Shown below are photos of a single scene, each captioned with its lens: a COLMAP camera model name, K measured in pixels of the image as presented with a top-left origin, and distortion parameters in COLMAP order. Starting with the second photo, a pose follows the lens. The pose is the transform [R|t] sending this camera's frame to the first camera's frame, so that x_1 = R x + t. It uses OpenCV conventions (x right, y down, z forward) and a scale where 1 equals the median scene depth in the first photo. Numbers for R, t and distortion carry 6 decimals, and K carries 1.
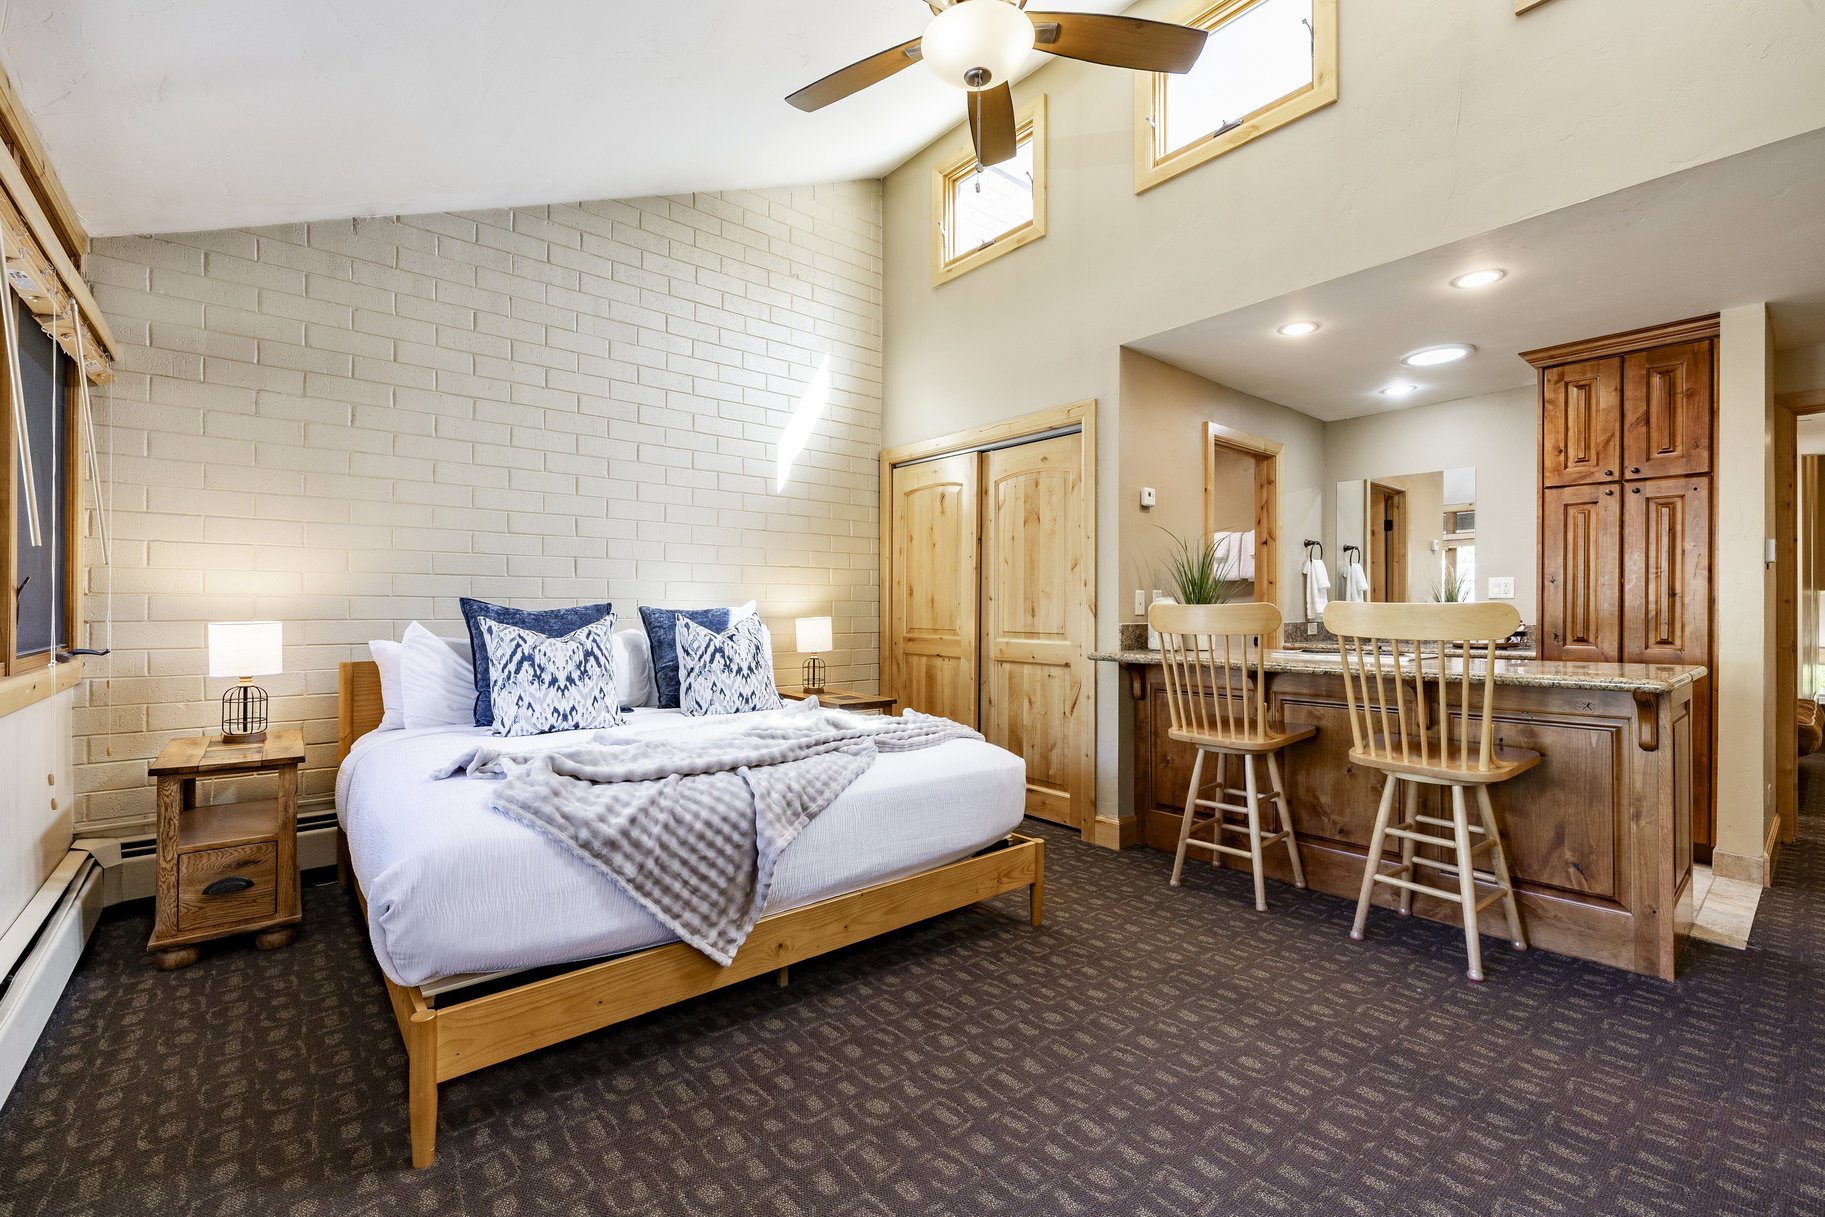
lens RADIAL K [[787.4, 0, 910.6], [0, 787.4, 608.6], [0, 0, 1]] dist [0.001540, -0.000524]
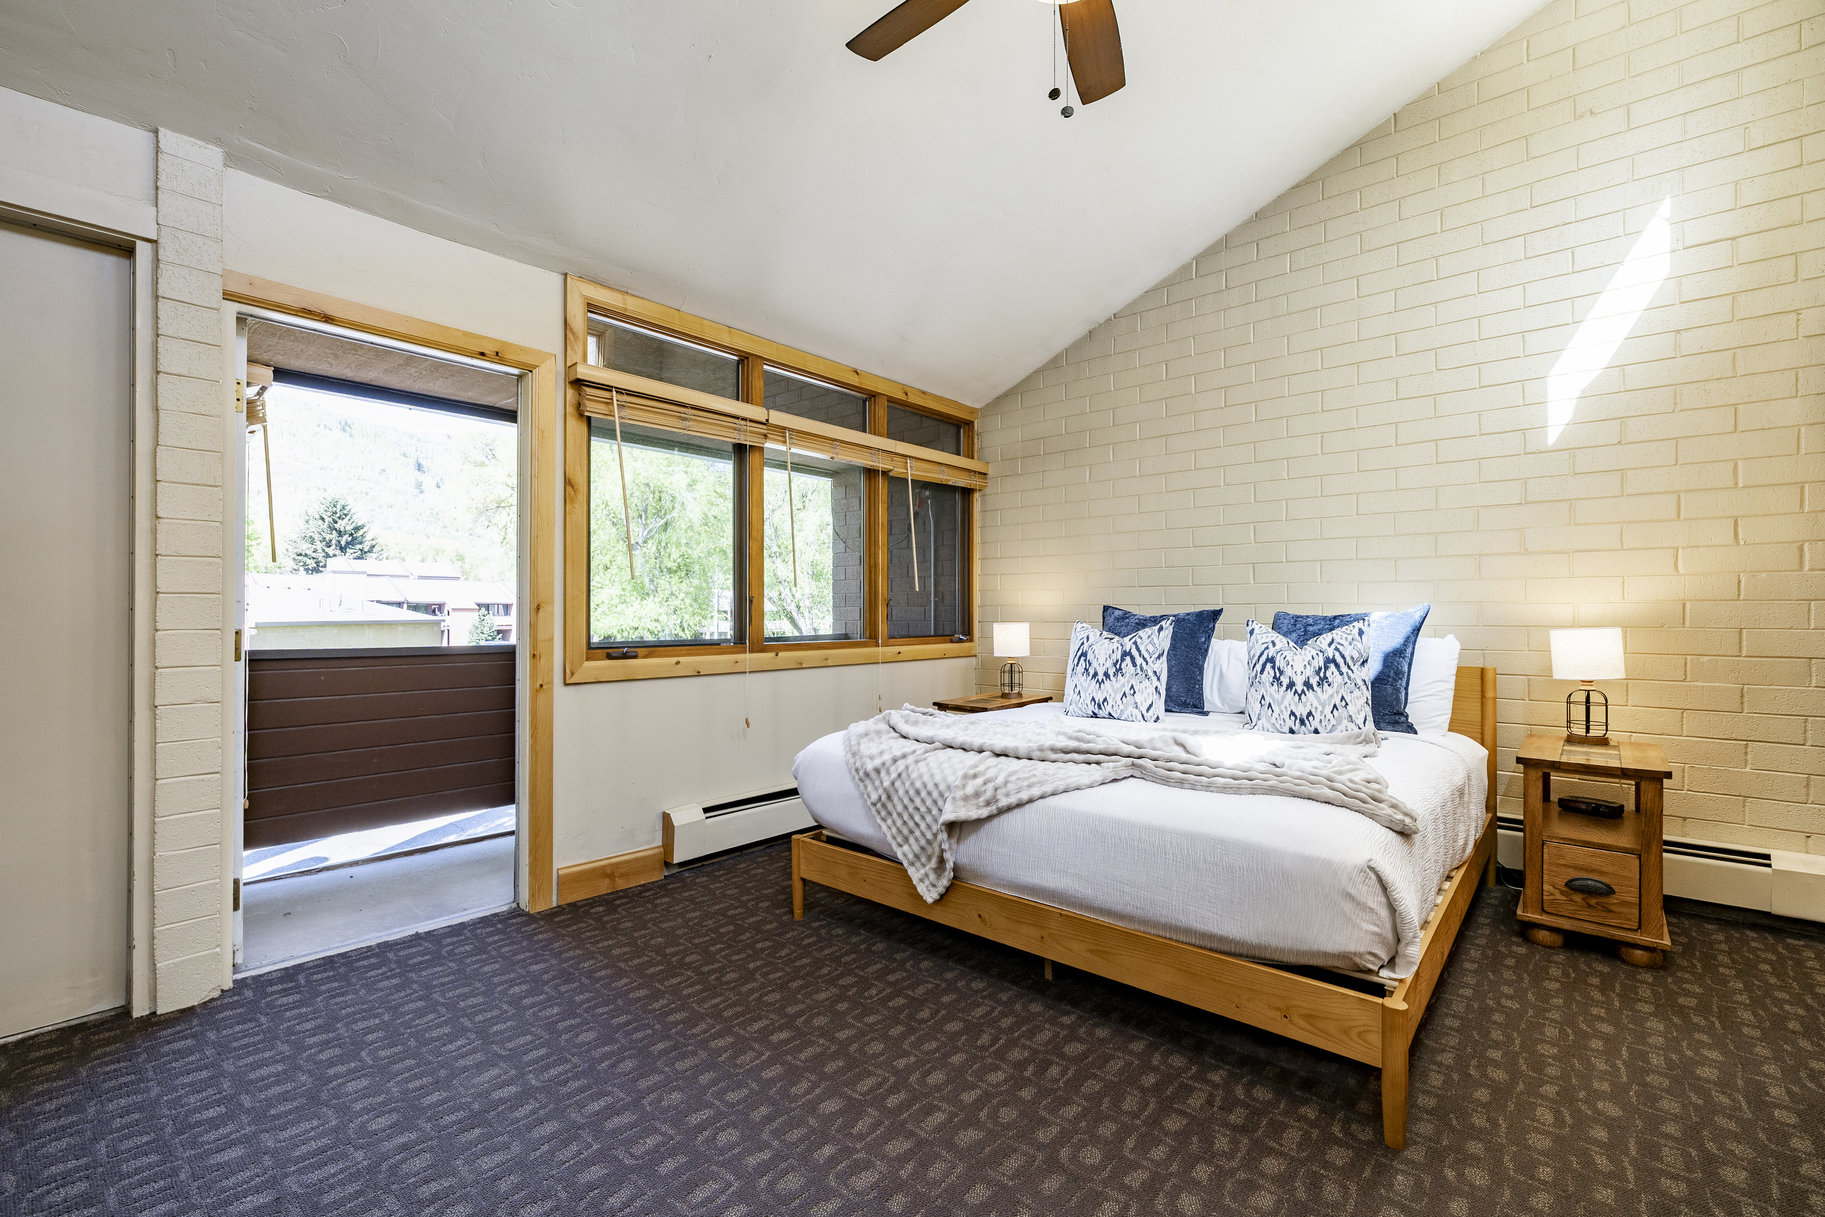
lens RADIAL K [[787.4, 0, 917.8], [0, 787.4, 608.6], [0, 0, 1]] dist [0.001540, -0.000524]
pose [[0.158504, -0.005201, -0.987345, 0.689488], [0.002819, 0.999984, -0.004815, -0.003175], [0.987354, -0.002021, 0.158516, 0.546729]]
